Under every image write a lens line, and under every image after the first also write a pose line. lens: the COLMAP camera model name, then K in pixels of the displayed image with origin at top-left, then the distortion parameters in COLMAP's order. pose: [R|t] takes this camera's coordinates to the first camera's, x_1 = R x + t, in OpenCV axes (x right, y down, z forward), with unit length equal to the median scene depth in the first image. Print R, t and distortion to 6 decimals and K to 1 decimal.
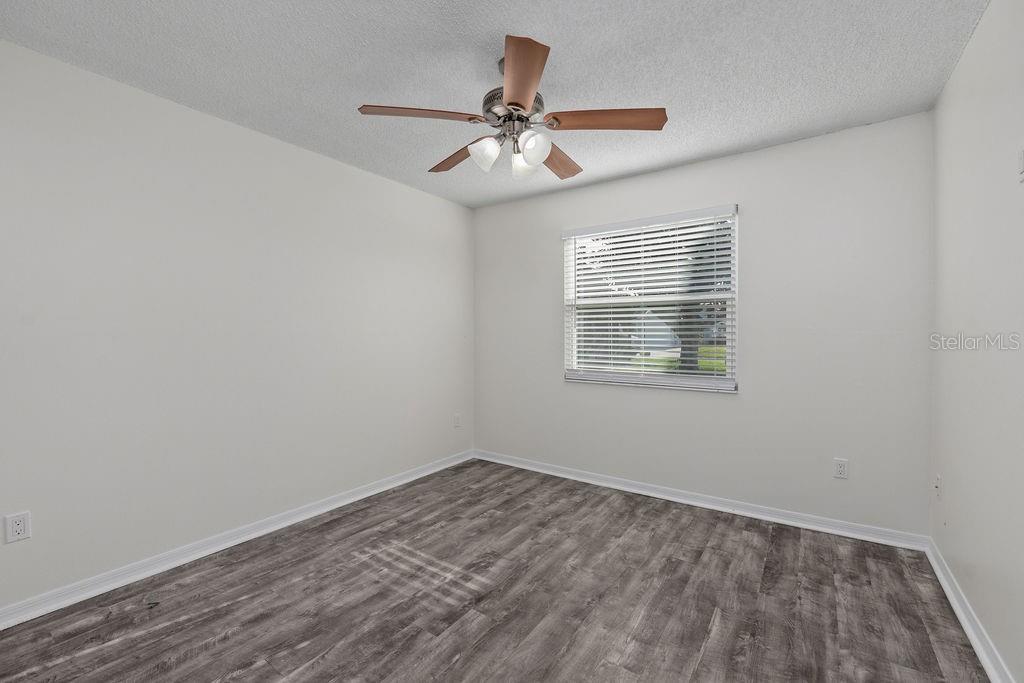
lens RADIAL K [[428.2, 0, 513.2], [0, 428.2, 339.2], [0, 0, 1]] dist [-0.009942, 0.000370]
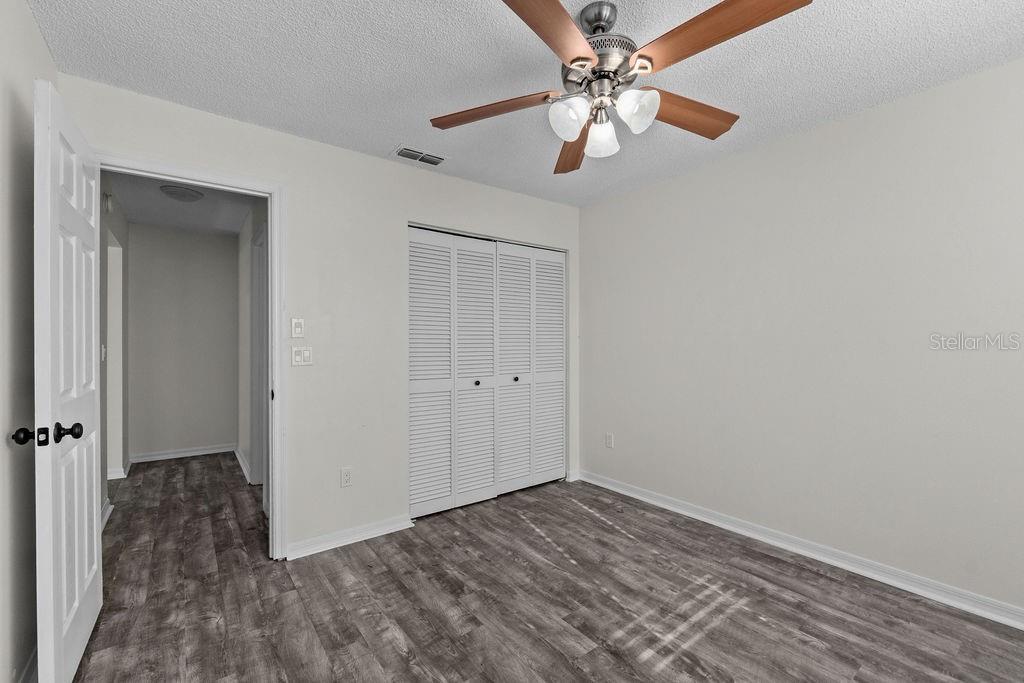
lens RADIAL K [[428.2, 0, 513.2], [0, 428.2, 339.2], [0, 0, 1]] dist [-0.009942, 0.000370]
pose [[-0.299789, -0.005949, -0.953987, 0.770213], [-0.009580, 0.999949, -0.003225, -0.019623], [0.953957, 0.008172, -0.299831, 1.008565]]
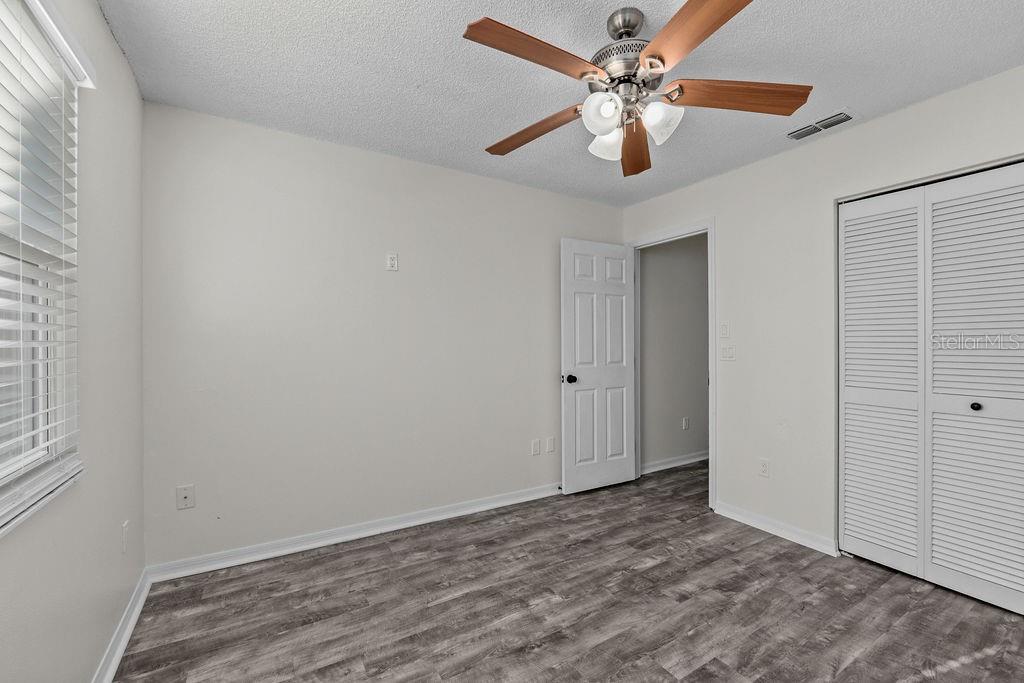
lens RADIAL K [[428.2, 0, 513.2], [0, 428.2, 339.2], [0, 0, 1]] dist [-0.009942, 0.000370]
pose [[-0.914193, 0.005550, 0.405242, -0.128555], [0.006198, 0.999981, 0.000287, -0.021653], [-0.405233, 0.002774, -0.914209, 1.725416]]
